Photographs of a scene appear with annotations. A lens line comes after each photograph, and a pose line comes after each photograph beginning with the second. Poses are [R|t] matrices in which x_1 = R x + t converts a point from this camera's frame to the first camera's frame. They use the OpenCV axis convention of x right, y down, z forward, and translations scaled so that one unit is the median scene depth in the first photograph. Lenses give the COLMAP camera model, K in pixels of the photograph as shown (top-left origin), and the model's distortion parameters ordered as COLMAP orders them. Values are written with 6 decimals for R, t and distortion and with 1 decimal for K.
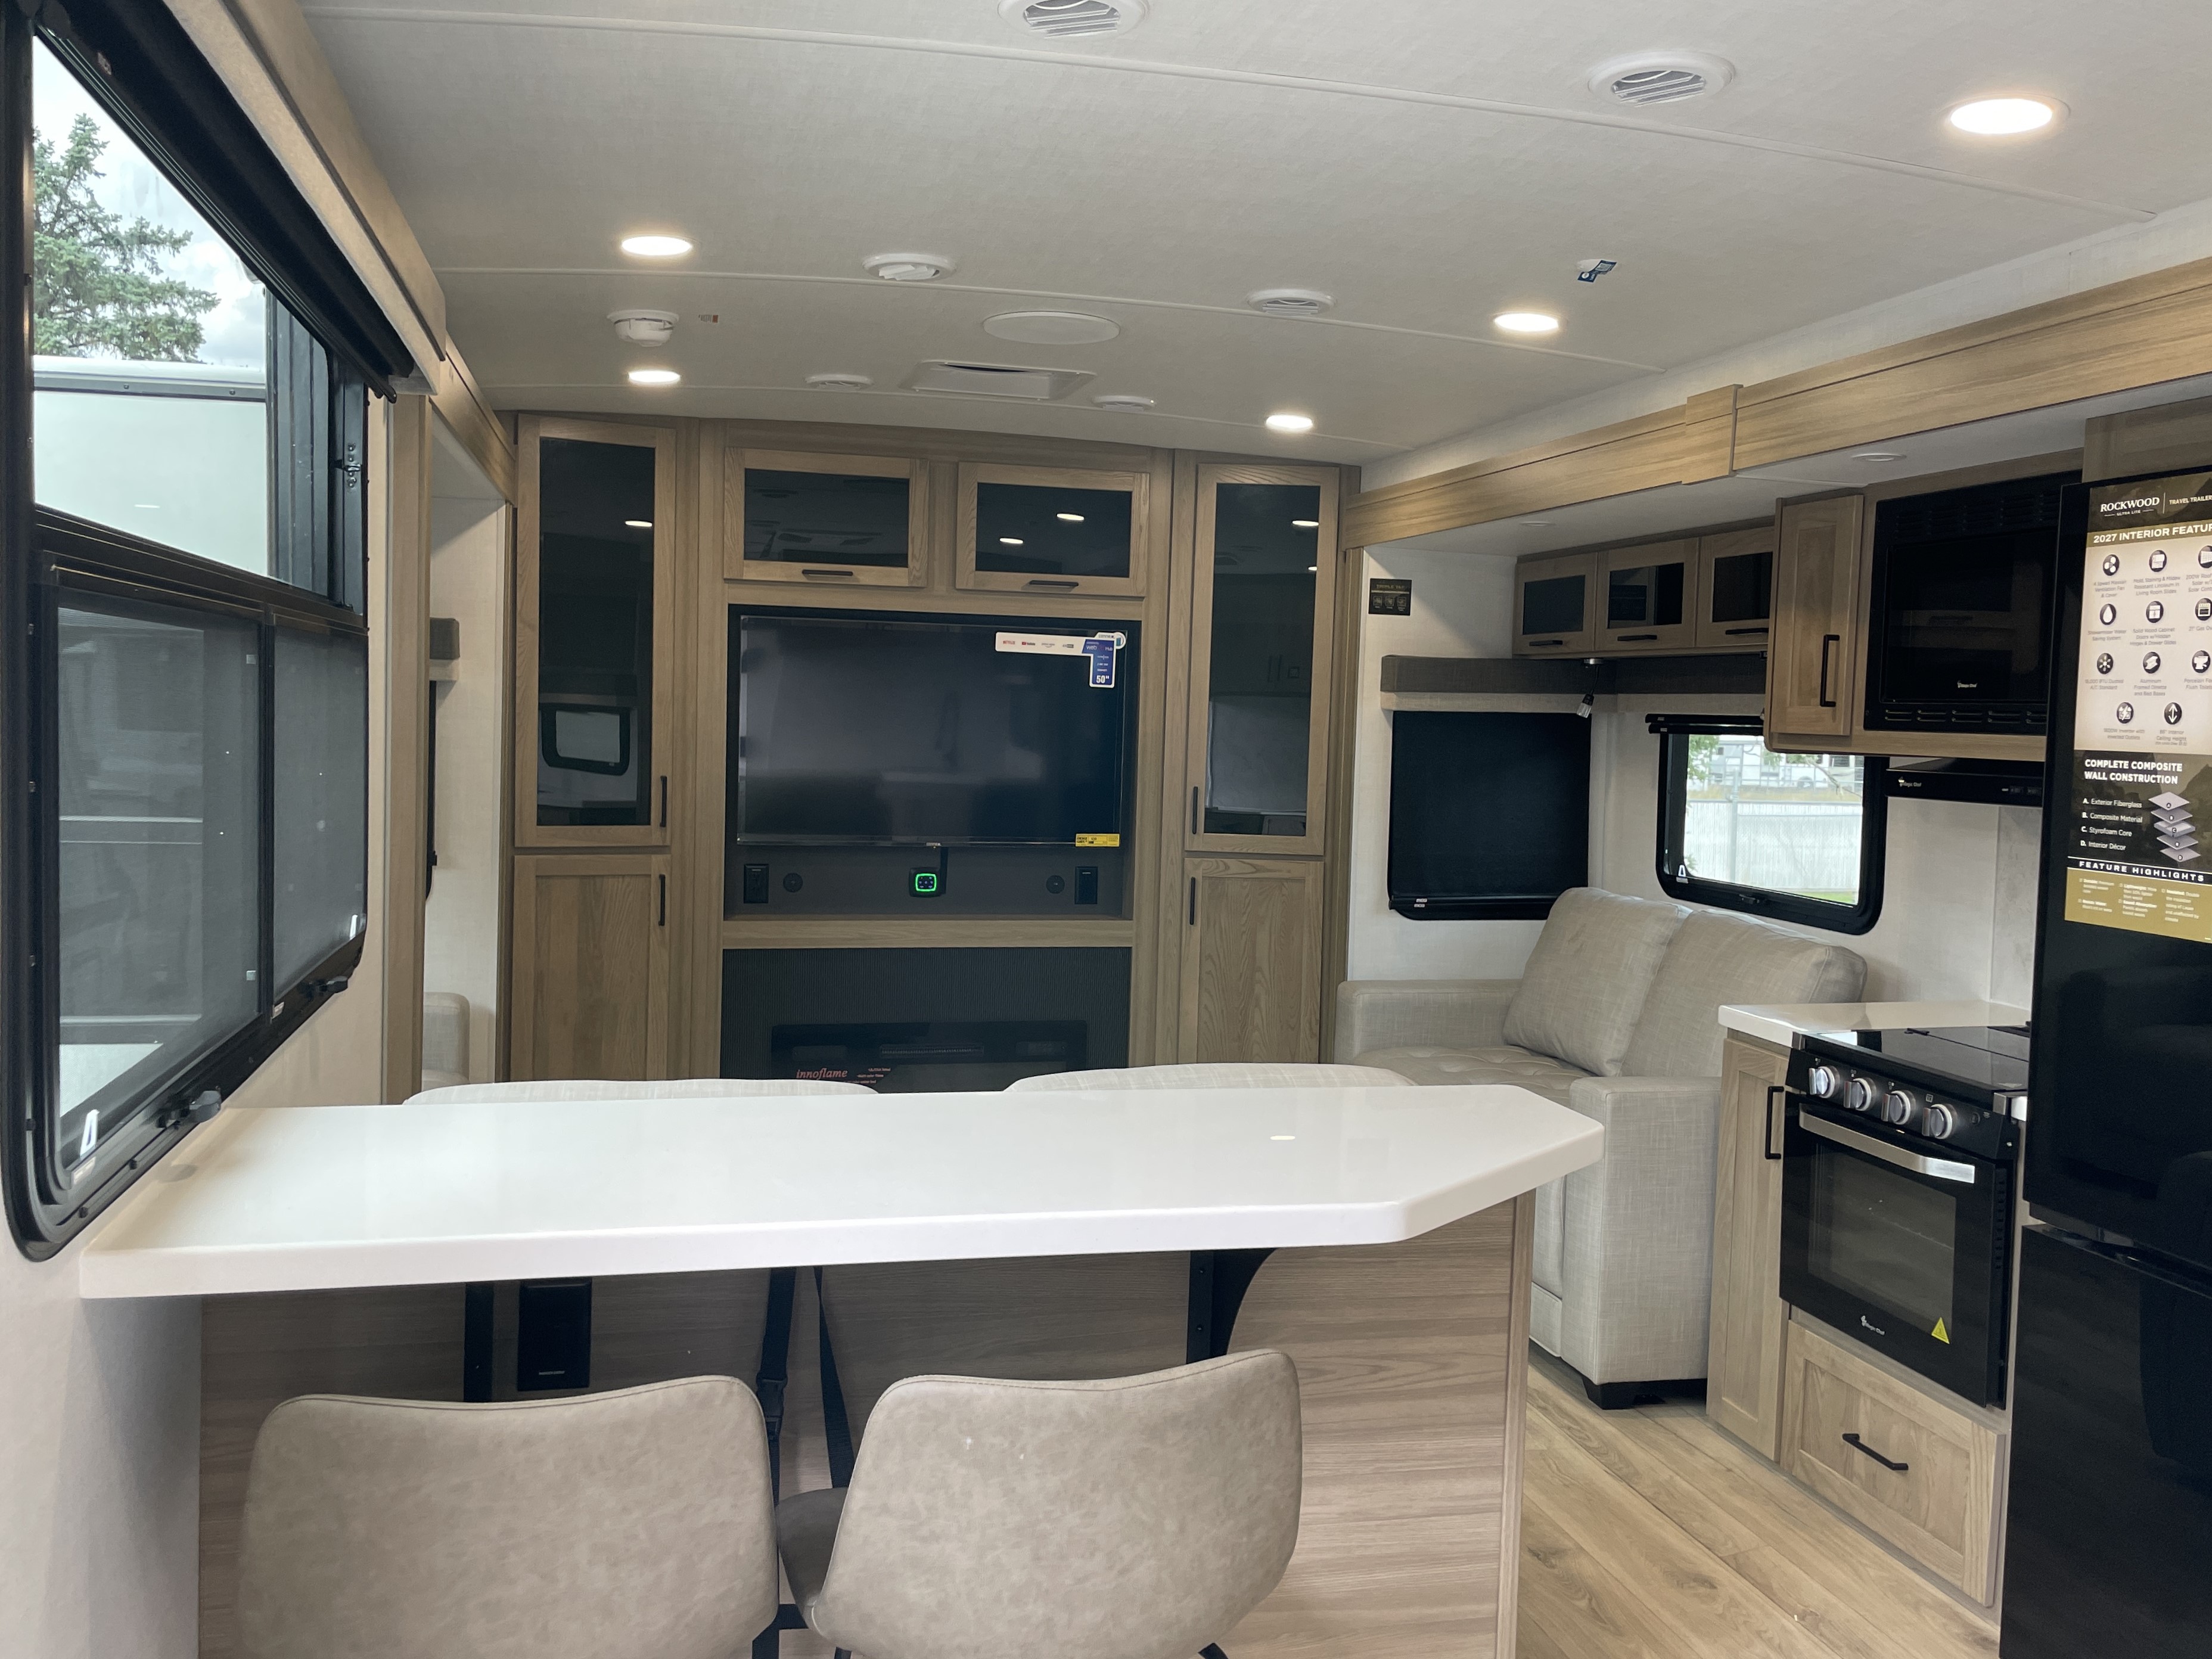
lens RADIAL K [[1867.8, 0, 1099.5], [0, 1867.8, 788.6], [0, 0, 1]] dist [0.092439, -0.145981]
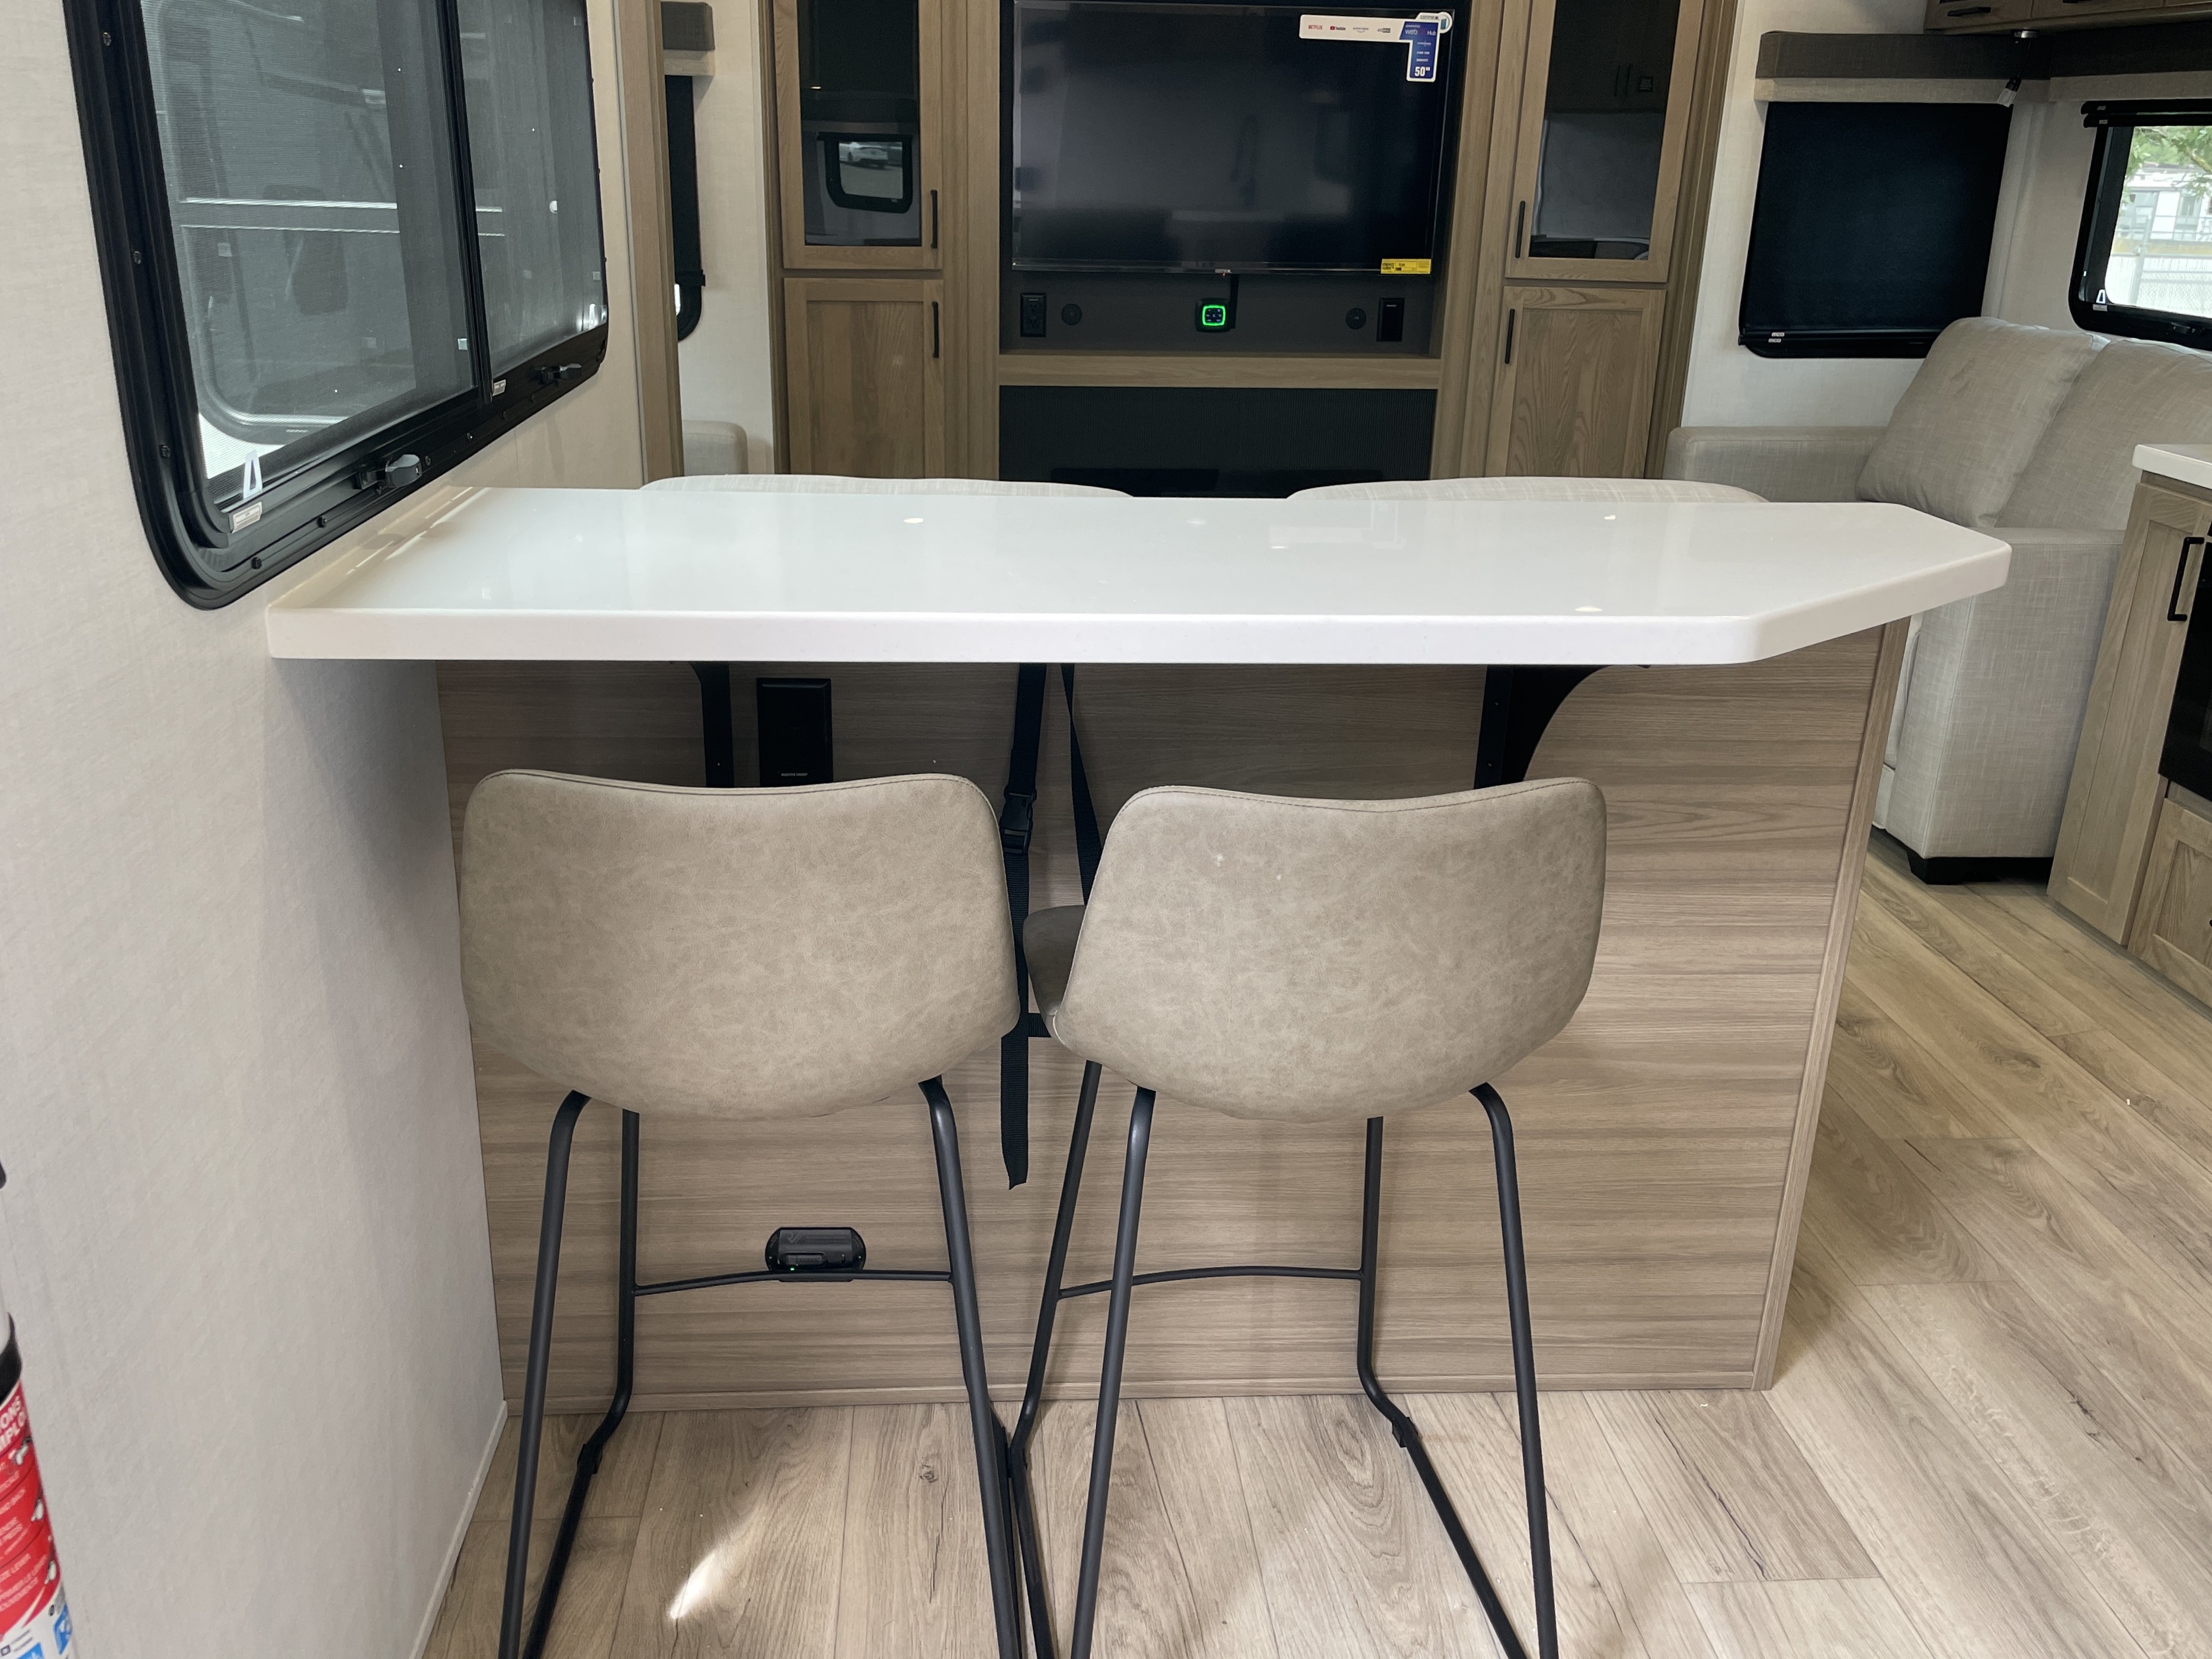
lens RADIAL K [[1856.5, 0, 1078.4], [0, 1856.5, 825.9], [0, 0, 1]] dist [0.083728, -0.139015]
pose [[0.985762, 0.048186, -0.161097, 0.002580], [0.001022, 0.956325, 0.292305, 0.033597], [0.168146, -0.288308, 0.942659, 0.073890]]
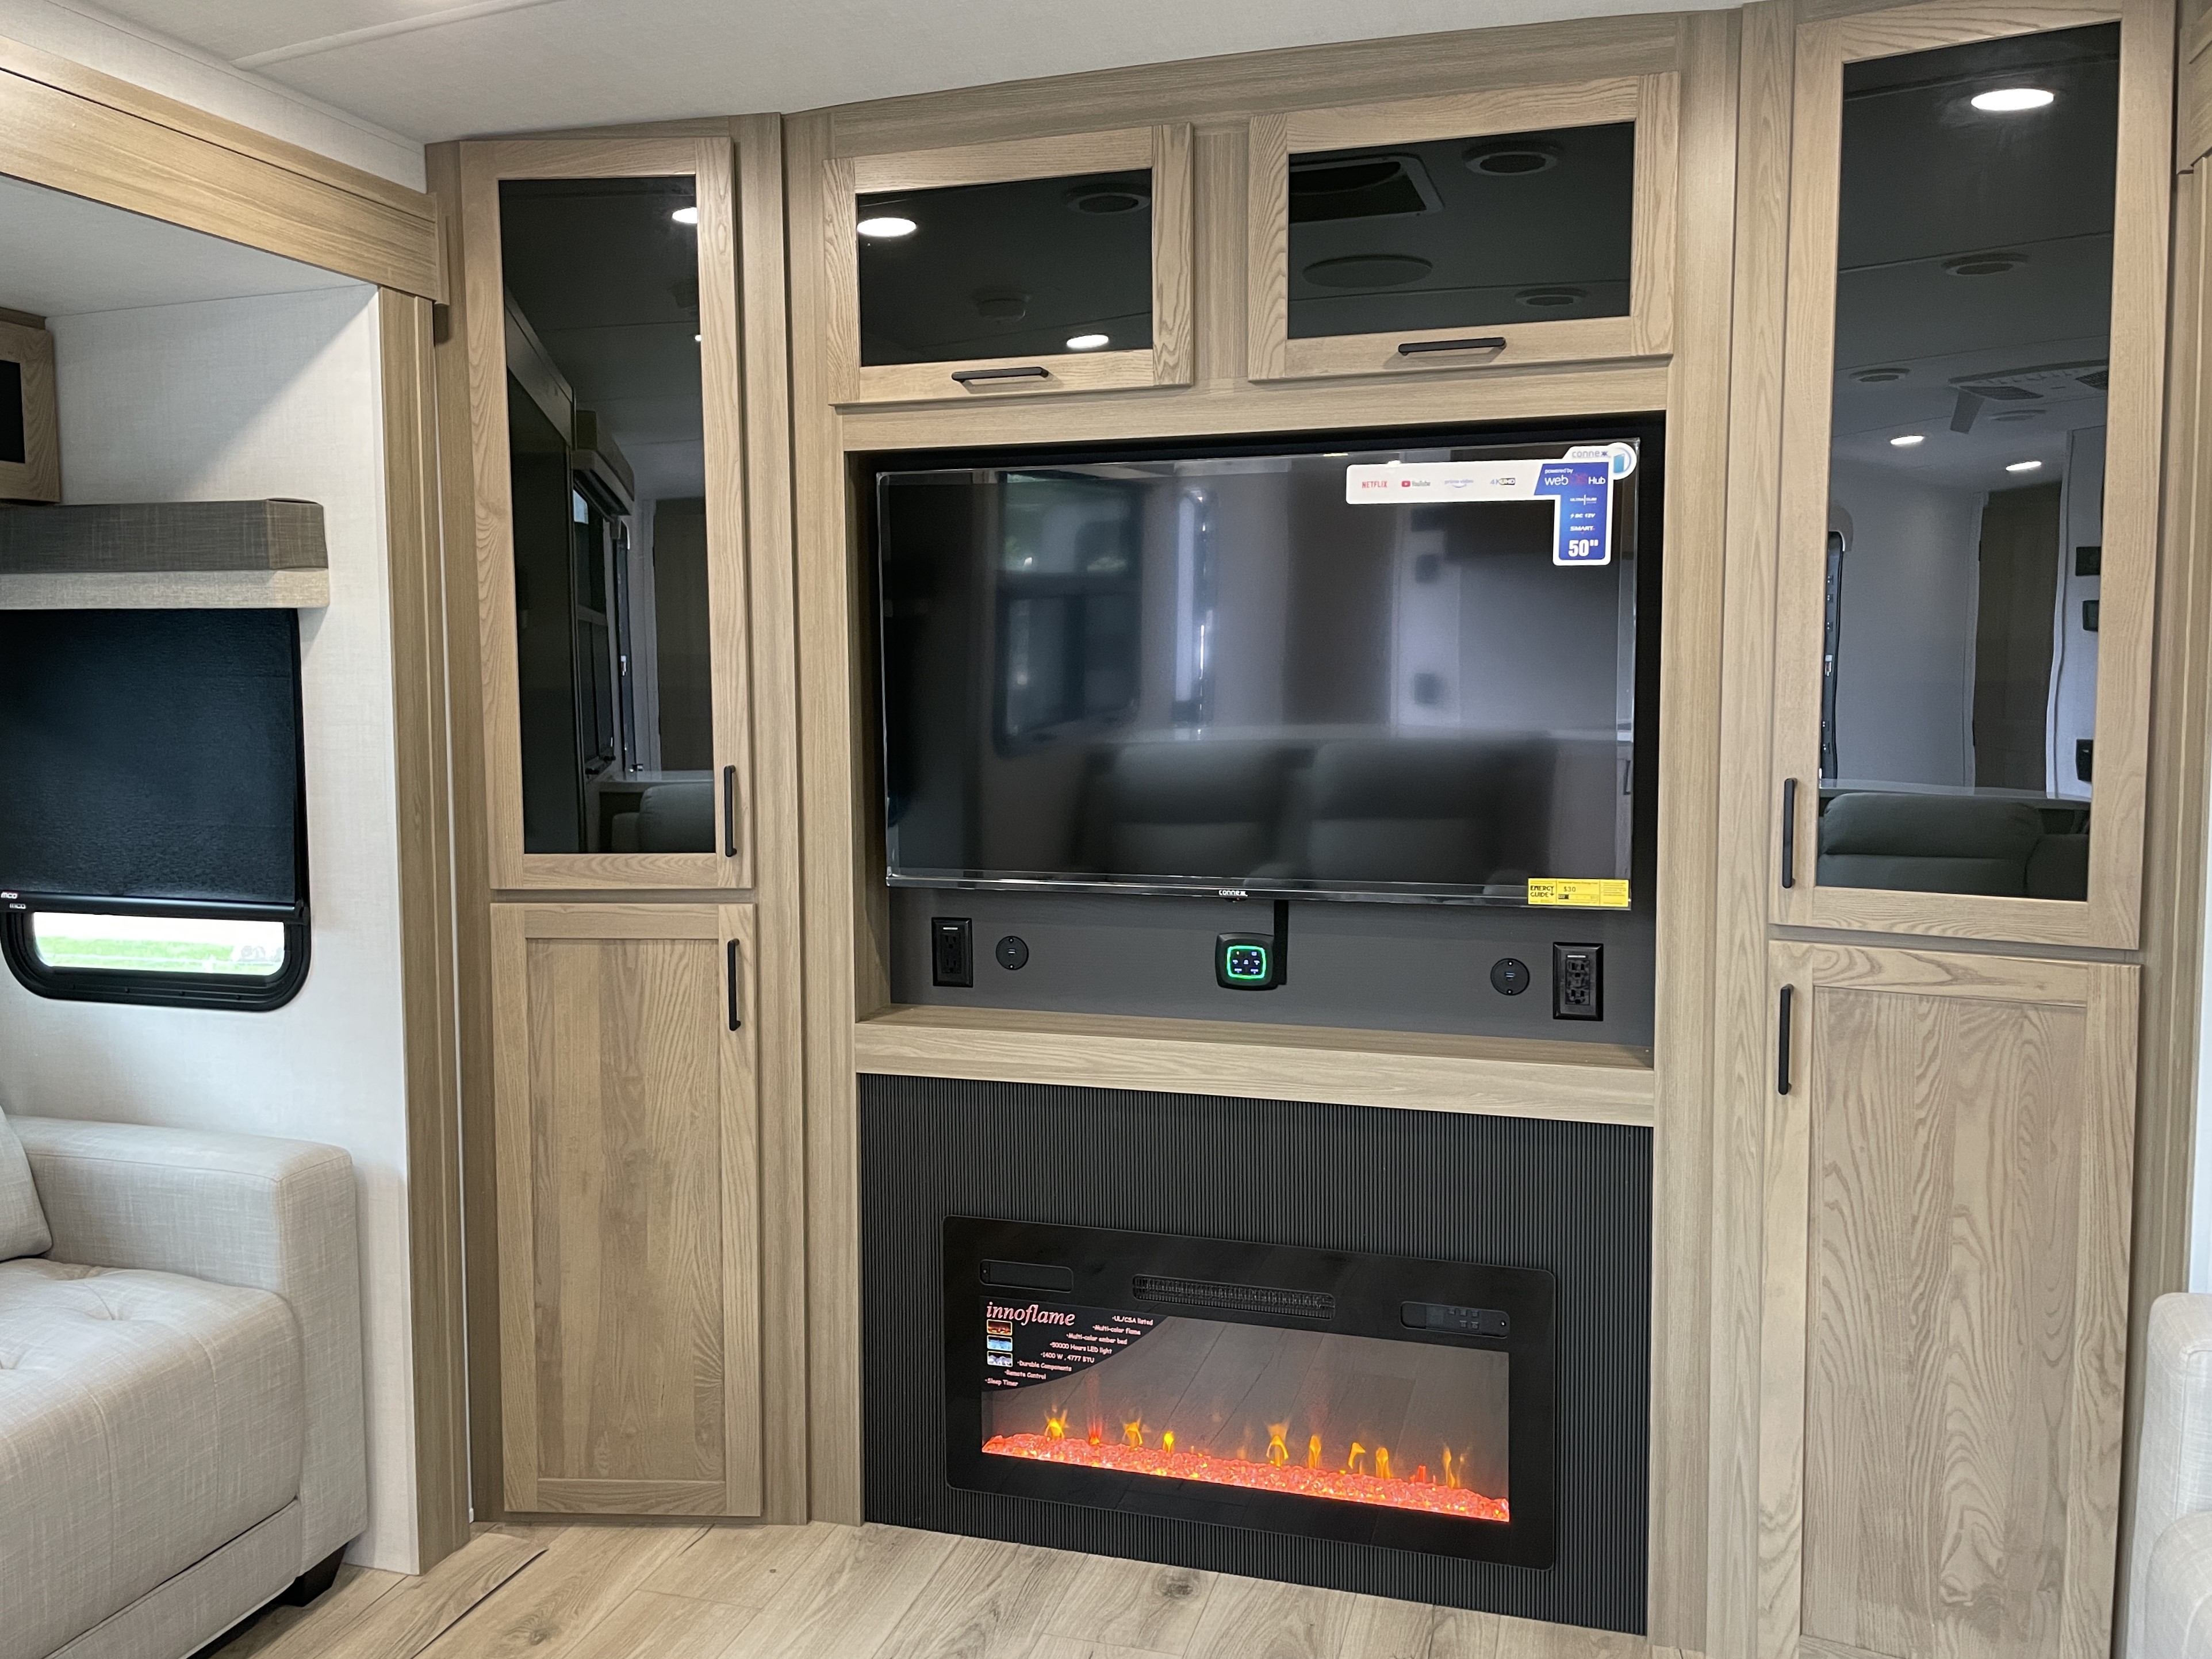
lens RADIAL K [[1724.6, 0, 1103.6], [0, 1724.6, 783.1], [0, 0, 1]] dist [0.059530, -0.101819]
pose [[0.856045, 0.000549, -0.516901, 0.188344], [0.010527, 0.999774, 0.018495, -0.014124], [0.516794, -0.021274, 0.855846, 0.872643]]
